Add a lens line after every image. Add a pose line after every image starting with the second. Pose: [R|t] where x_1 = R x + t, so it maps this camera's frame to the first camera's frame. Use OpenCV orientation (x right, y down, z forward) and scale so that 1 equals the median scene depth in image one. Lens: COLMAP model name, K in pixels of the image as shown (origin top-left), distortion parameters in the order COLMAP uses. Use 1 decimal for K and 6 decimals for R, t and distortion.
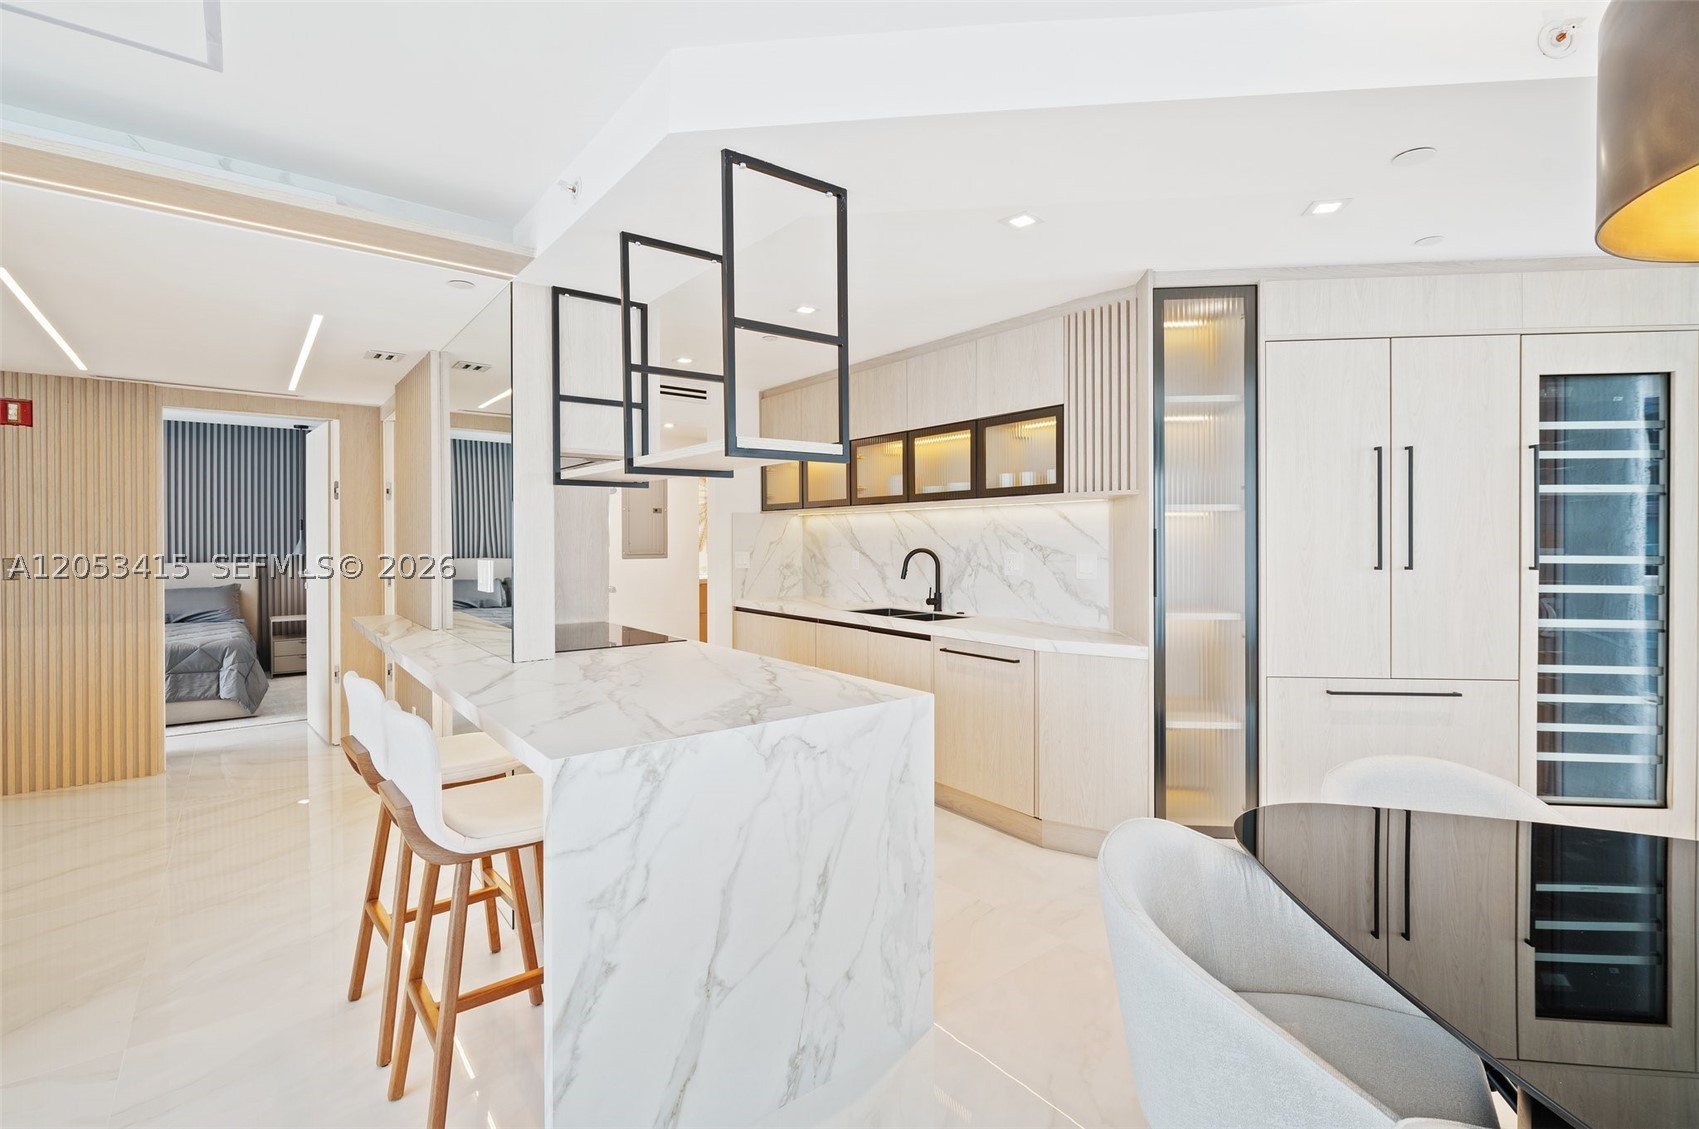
lens RADIAL K [[769.1, 0, 855.1], [0, 769.1, 541.8], [0, 0, 1]] dist [-0.012473, 0.000205]
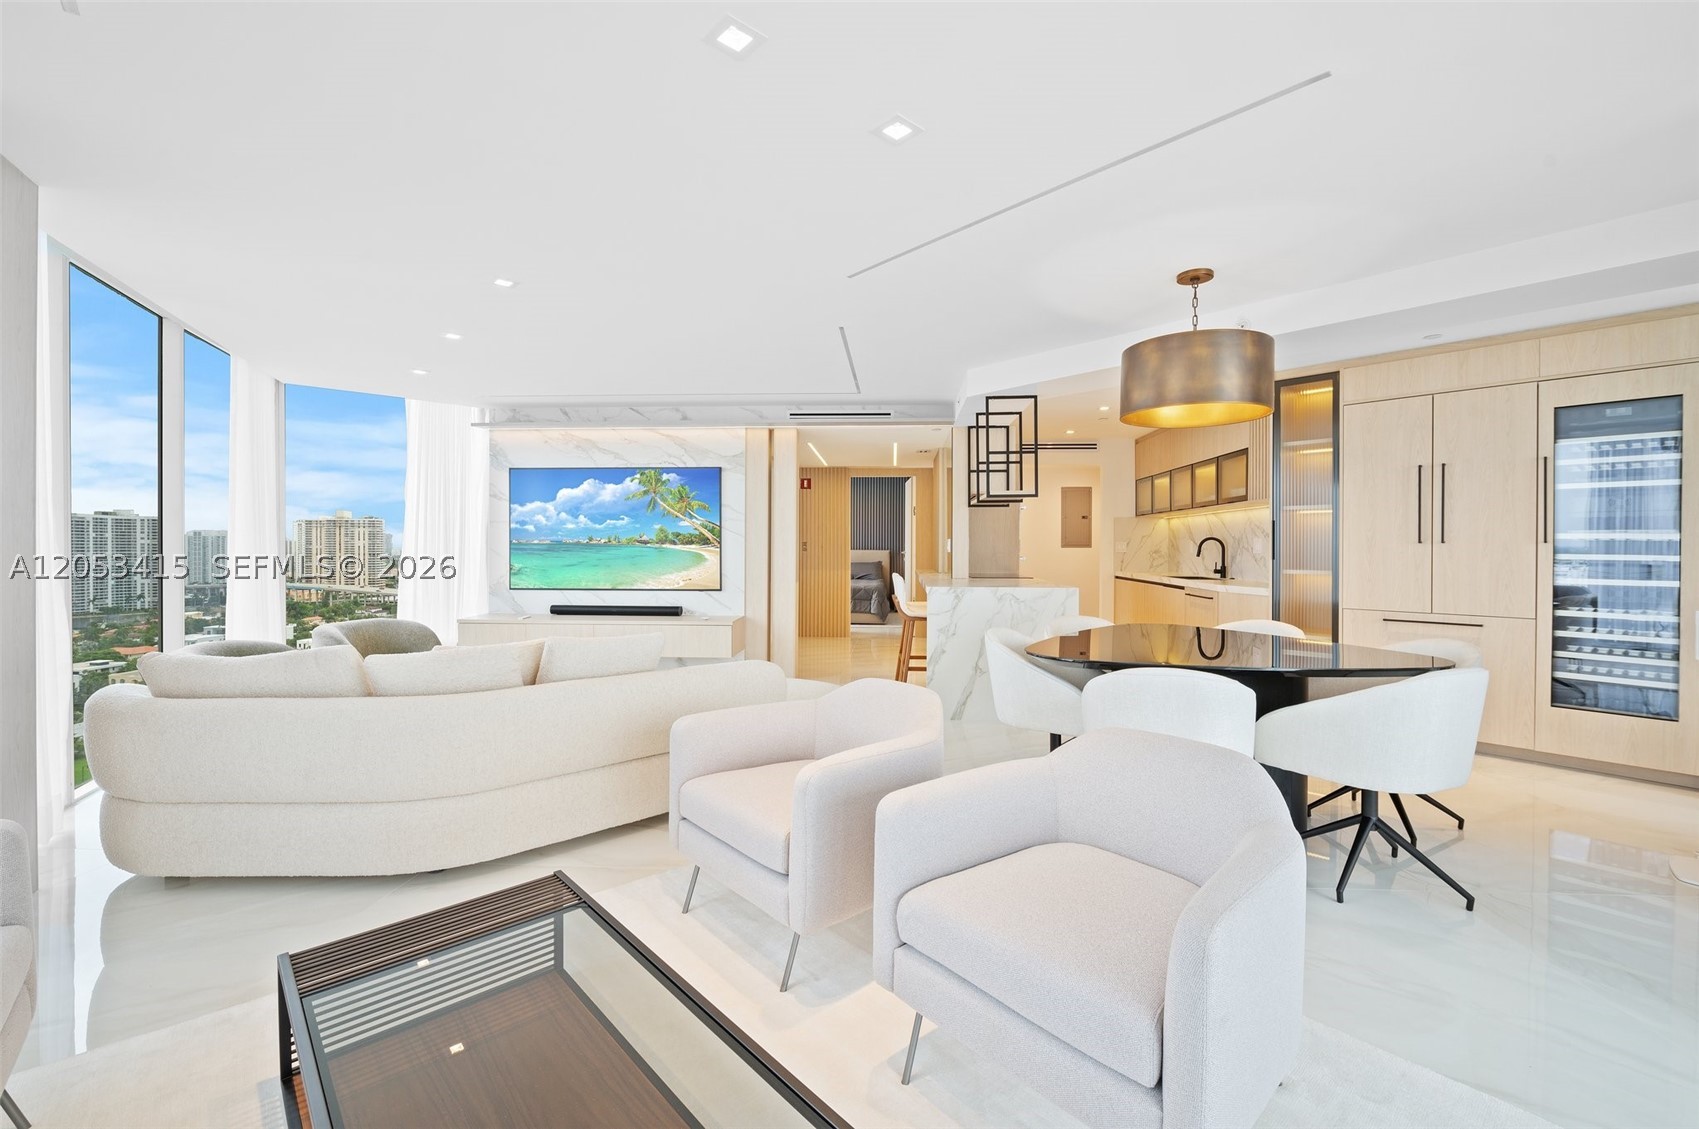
lens RADIAL K [[694.3, 0, 862.9], [0, 694.3, 551.0], [0, 0, 1]] dist [-0.011434, 0.000234]
pose [[0.748206, 0.009212, -0.663403, 0.572278], [-0.007221, 0.999957, 0.005741, 0.038639], [0.663428, 0.000495, 0.748240, -0.608037]]
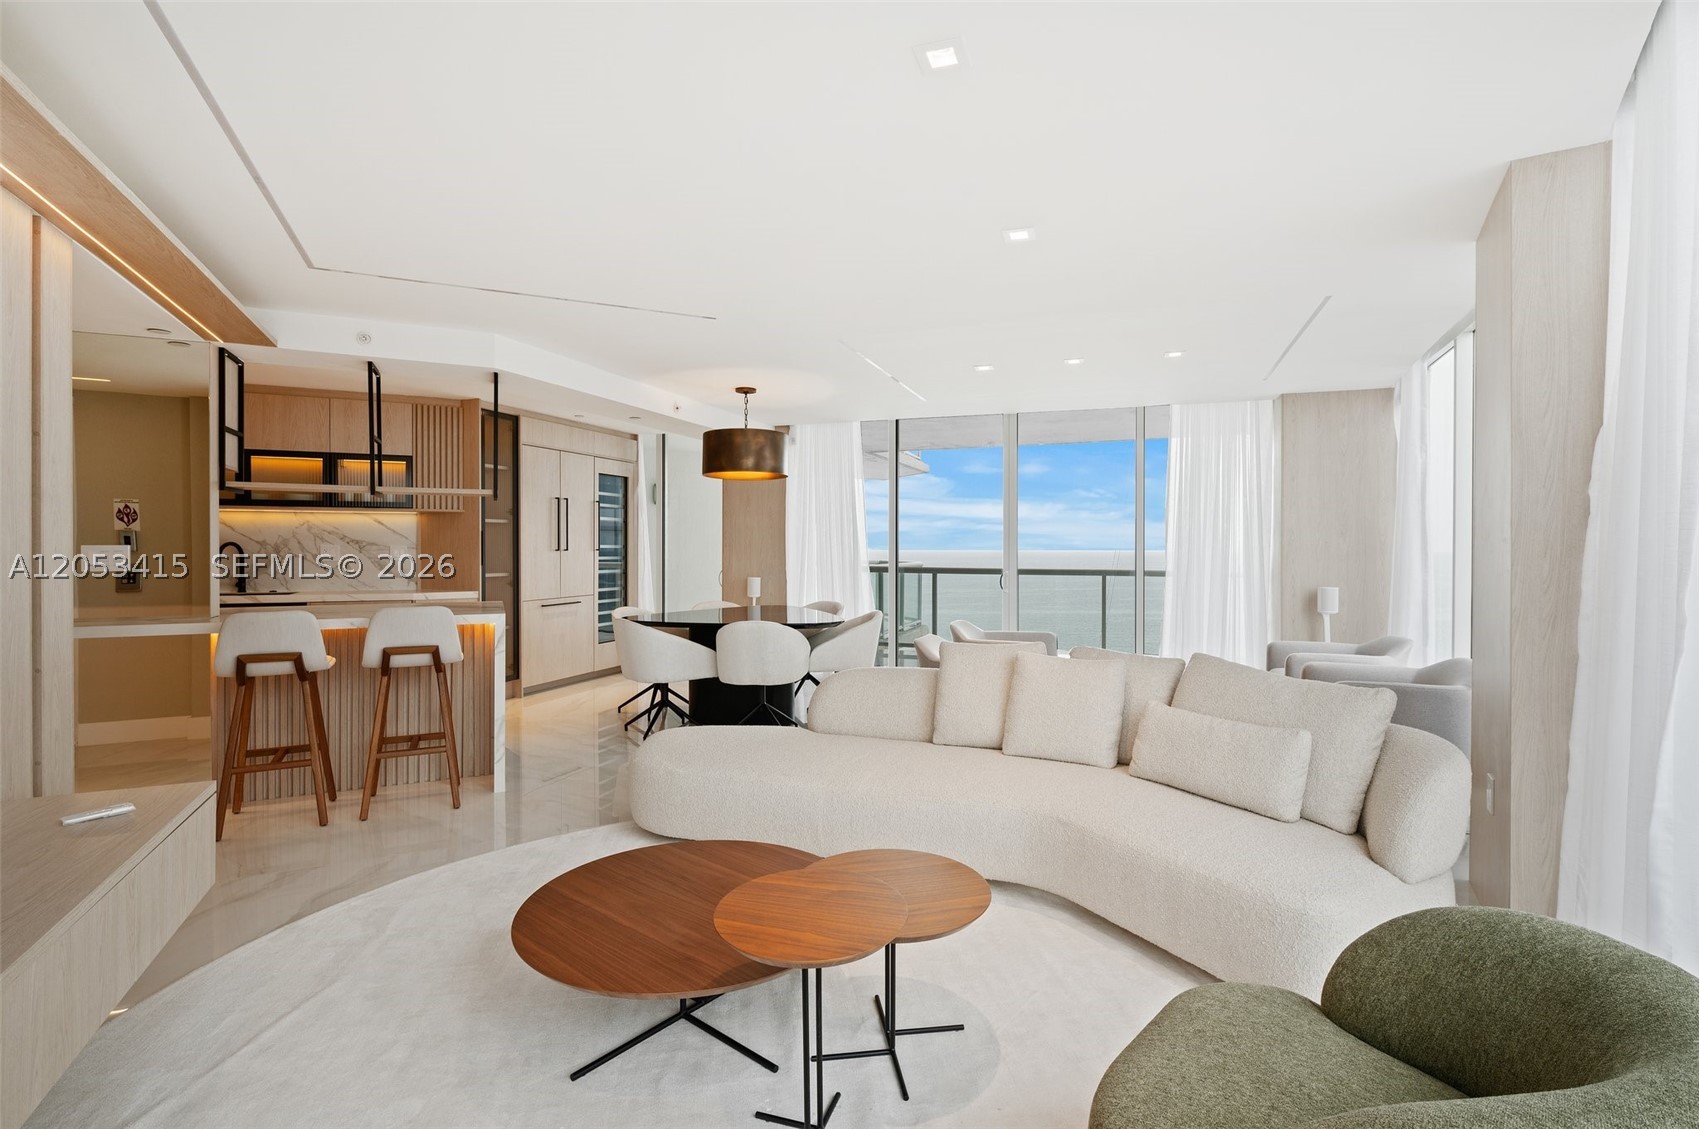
lens RADIAL K [[796.6, 0, 849.5], [0, 796.6, 564.5], [0, 0, 1]] dist [-0.001307, -0.000007]
pose [[0.226262, -0.020535, 0.973850, -1.084548], [-0.000124, 0.999777, 0.021110, 0.019947], [-0.974067, -0.004897, 0.226209, -0.295606]]
